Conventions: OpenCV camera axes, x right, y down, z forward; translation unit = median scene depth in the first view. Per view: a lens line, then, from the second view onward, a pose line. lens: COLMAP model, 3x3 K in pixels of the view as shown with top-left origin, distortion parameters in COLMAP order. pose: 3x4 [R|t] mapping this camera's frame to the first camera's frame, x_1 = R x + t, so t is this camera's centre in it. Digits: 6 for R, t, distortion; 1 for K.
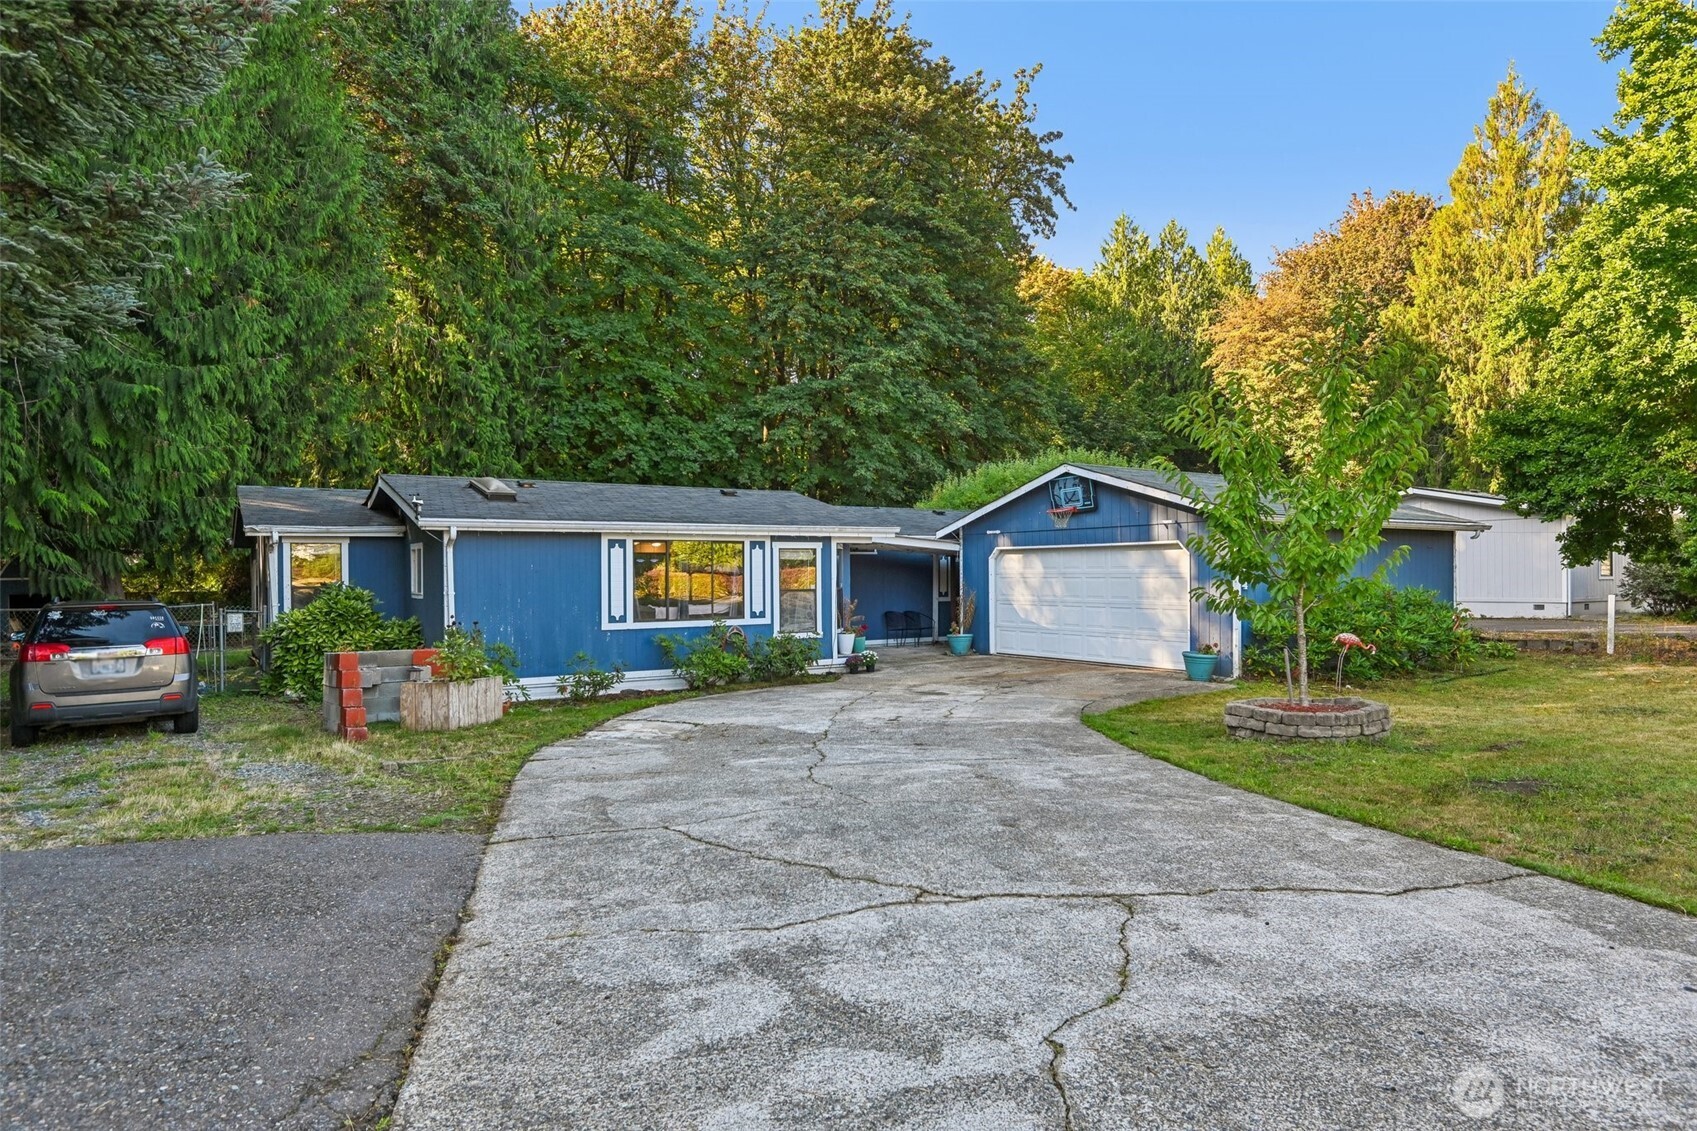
lens RADIAL K [[1008.0, 0, 855.4], [0, 1008.0, 580.4], [0, 0, 1]] dist [-0.007302, -0.015931]
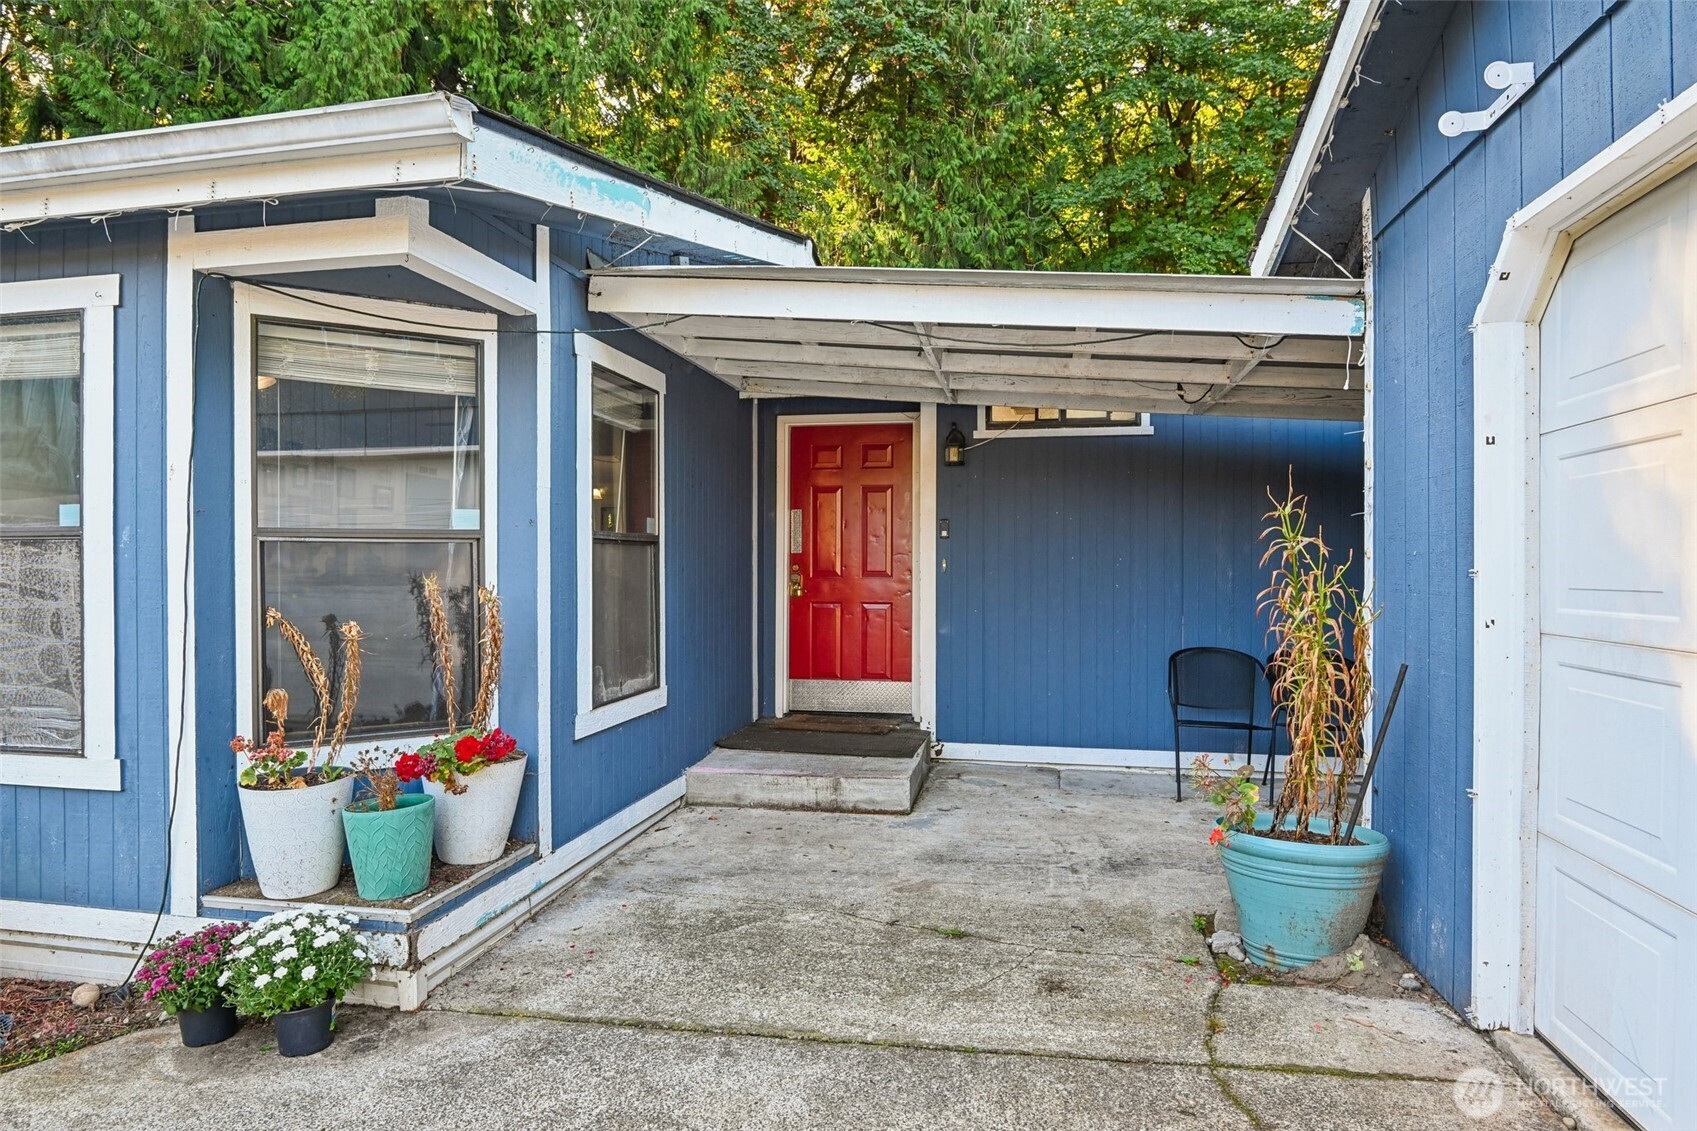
lens RADIAL K [[954.1, 0, 852.4], [0, 954.1, 572.8], [0, 0, 1]] dist [-0.006021, -0.010308]
pose [[0.704918, 0.006078, -0.709263, 0.175101], [-0.005143, 0.999981, 0.003458, 0.014349], [0.709271, 0.001210, 0.704935, 0.905072]]
